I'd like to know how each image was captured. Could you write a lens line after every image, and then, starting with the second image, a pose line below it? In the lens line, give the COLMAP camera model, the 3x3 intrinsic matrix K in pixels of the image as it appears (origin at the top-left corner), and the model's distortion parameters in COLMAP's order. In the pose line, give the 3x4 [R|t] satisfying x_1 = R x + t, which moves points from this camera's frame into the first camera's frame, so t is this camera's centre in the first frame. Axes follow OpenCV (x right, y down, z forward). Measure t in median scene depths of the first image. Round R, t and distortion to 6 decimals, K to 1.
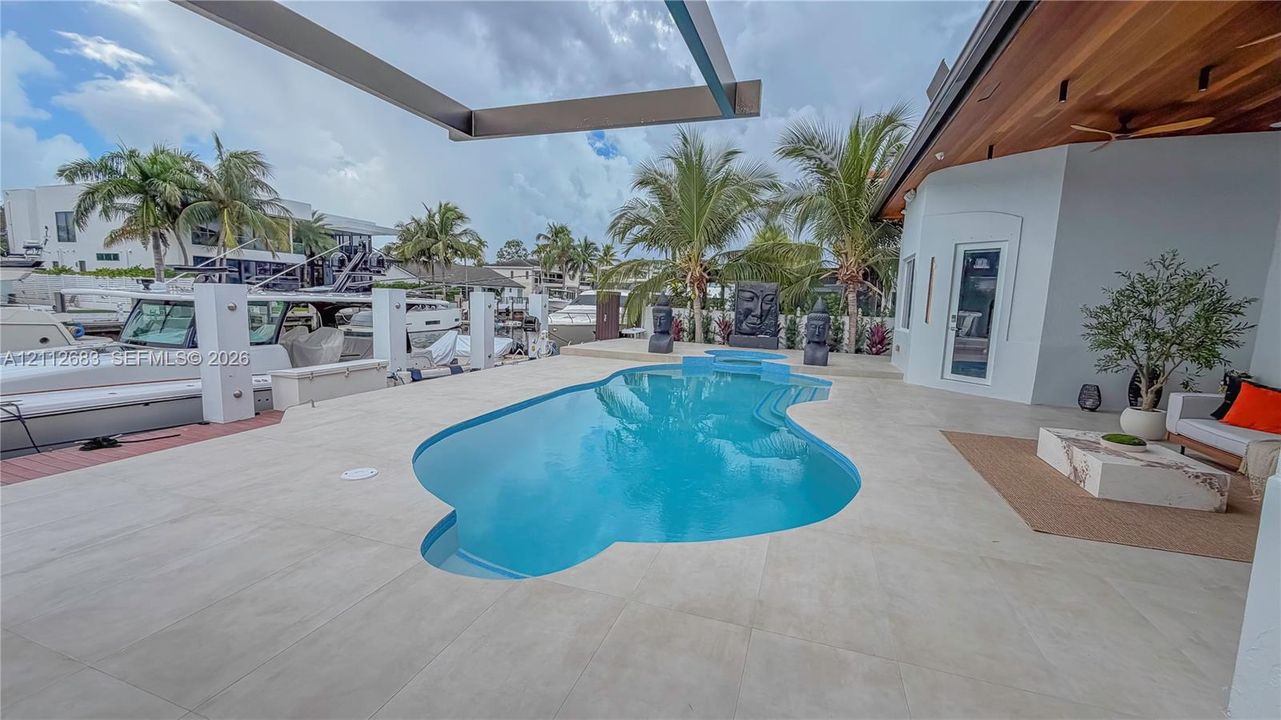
lens RADIAL K [[508.6, 0, 639.6], [0, 508.6, 360.3], [0, 0, 1]] dist [-0.002447, 0.000108]
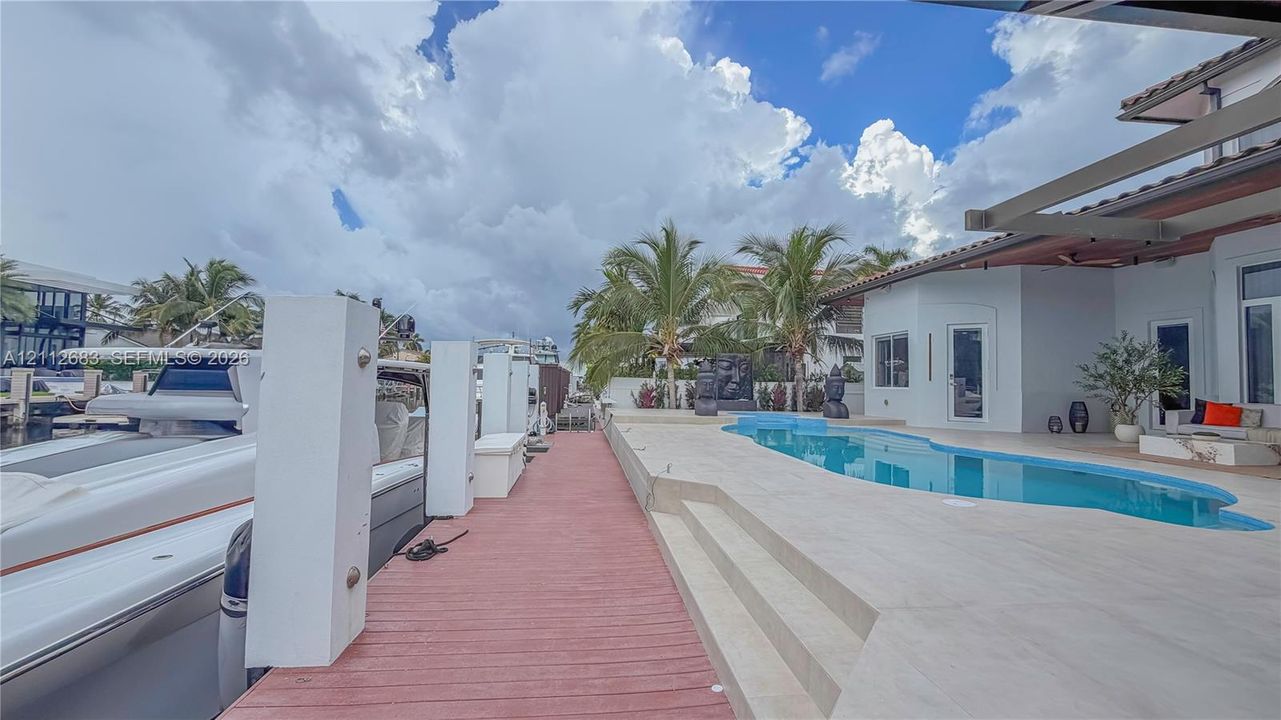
lens RADIAL K [[508.6, 0, 638.3], [0, 508.6, 361.2], [0, 0, 1]] dist [-0.002447, 0.000108]
pose [[0.904452, -0.000706, 0.426574, -0.146324], [0.063776, 0.988983, -0.133587, 0.001336], [-0.421780, 0.148029, 0.894533, 0.020807]]
